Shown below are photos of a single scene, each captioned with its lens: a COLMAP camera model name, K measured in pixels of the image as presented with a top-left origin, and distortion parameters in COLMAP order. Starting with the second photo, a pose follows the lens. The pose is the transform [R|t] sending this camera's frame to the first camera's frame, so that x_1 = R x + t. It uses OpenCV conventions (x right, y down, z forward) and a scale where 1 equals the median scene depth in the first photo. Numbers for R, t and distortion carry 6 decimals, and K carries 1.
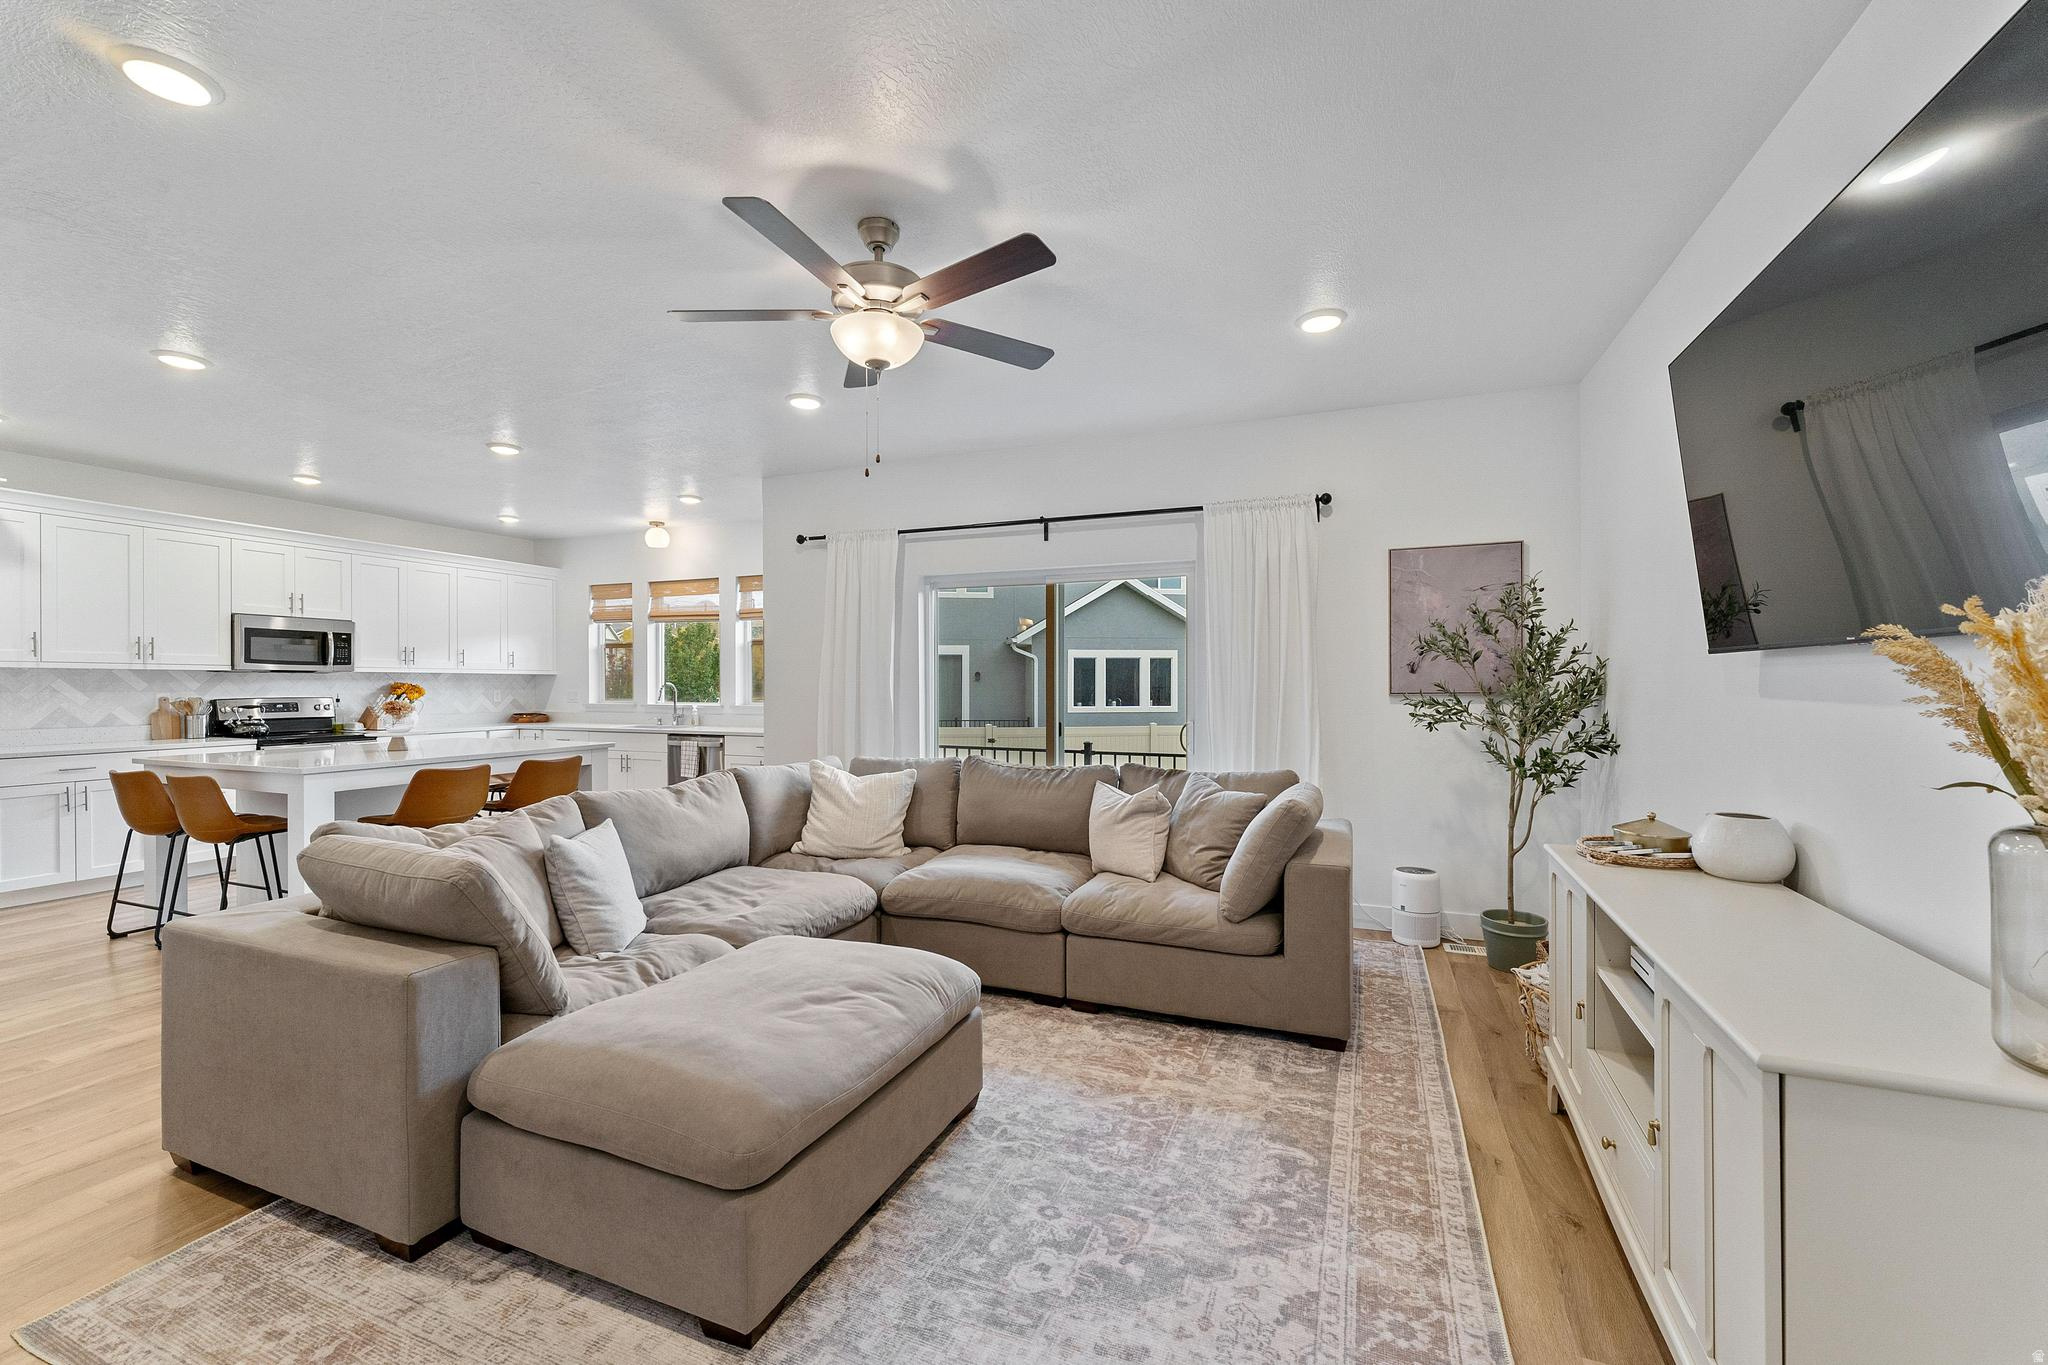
lens RADIAL K [[819.0, 0, 1020.3], [0, 819.0, 690.6], [0, 0, 1]] dist [0.007568, -0.001531]
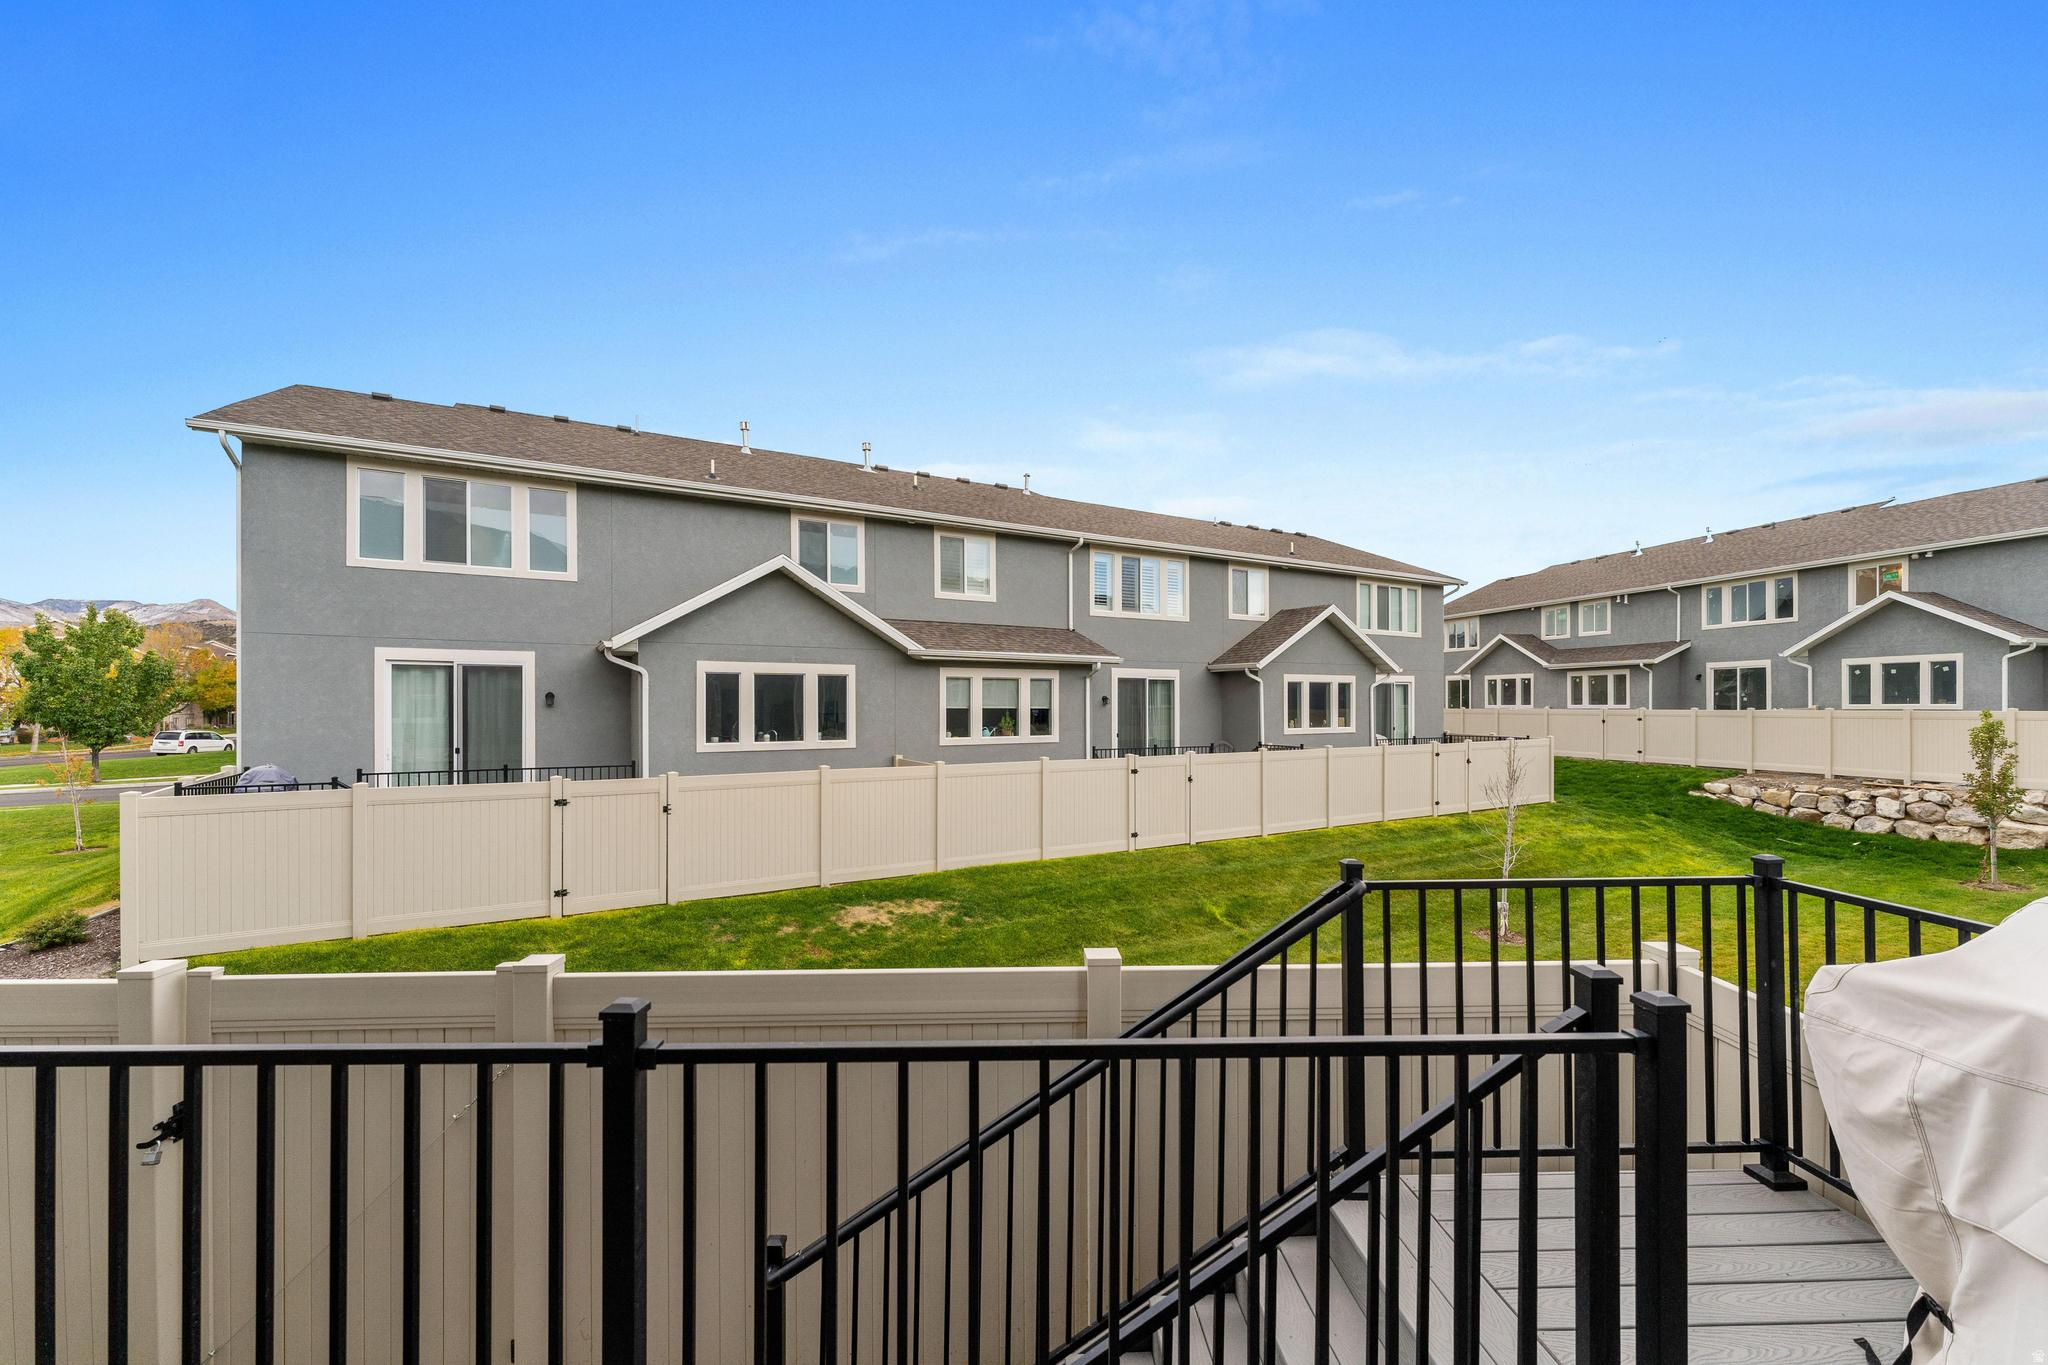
lens RADIAL K [[819.0, 0, 1018.4], [0, 819.0, 713.9], [0, 0, 1]] dist [0.007568, -0.001531]
pose [[0.916229, -0.005797, 0.400614, 0.076313], [0.004936, 0.999983, 0.003182, -0.015850], [-0.400625, -0.000938, 0.916242, 0.673616]]
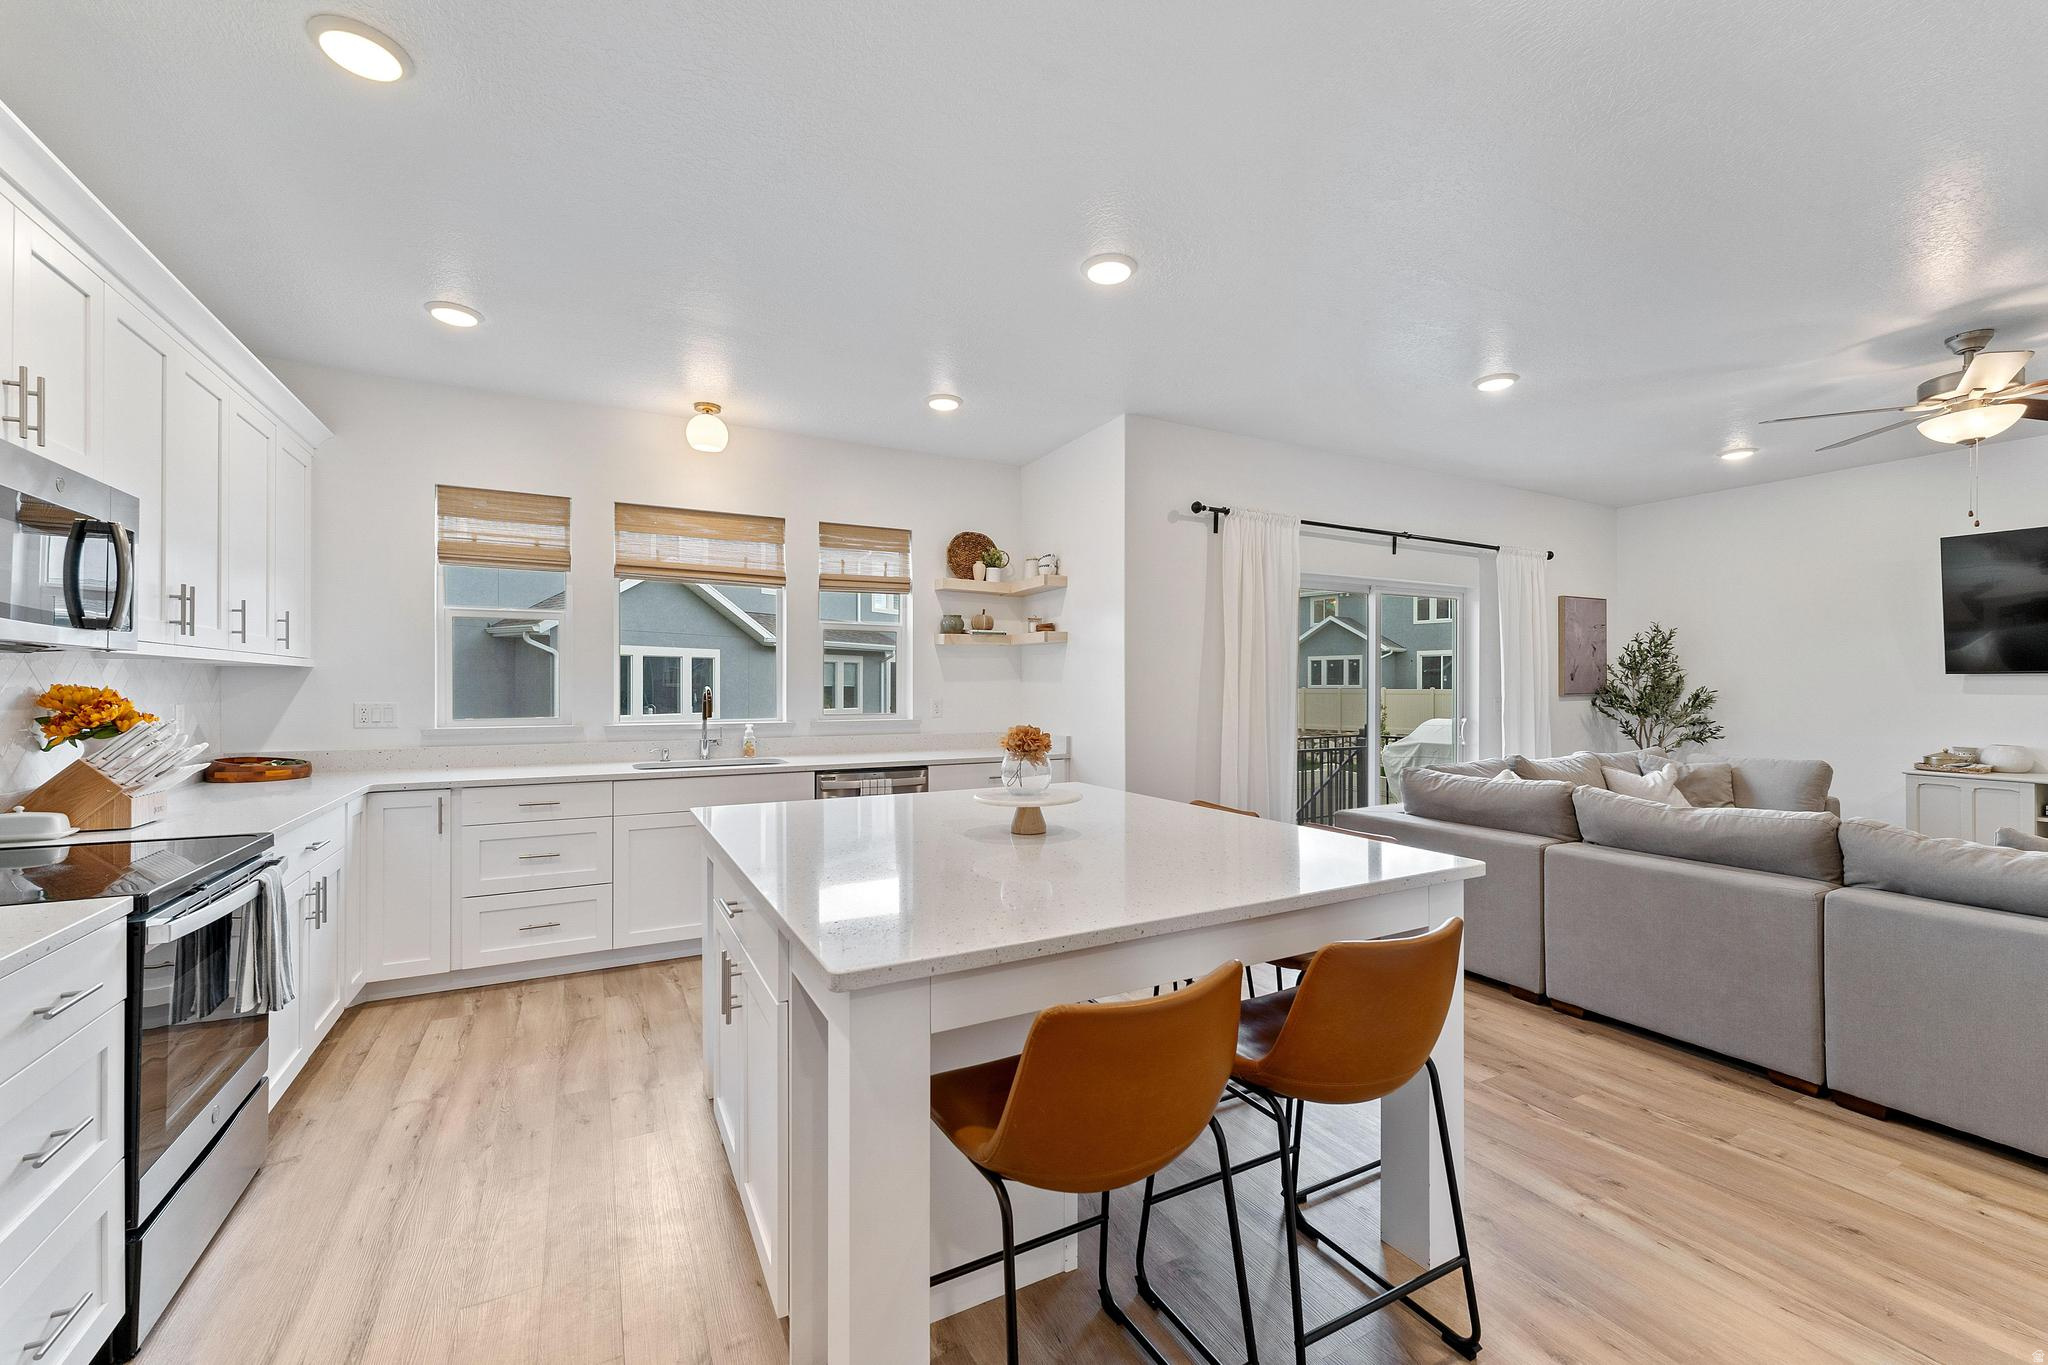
lens RADIAL K [[819.0, 0, 1019.9], [0, 819.0, 683.4], [0, 0, 1]] dist [0.007568, -0.001531]
pose [[0.637282, 0.002664, 0.770626, -0.752250], [0.006781, 0.999936, -0.009064, -0.004884], [-0.770601, 0.011002, 0.637223, 0.472586]]
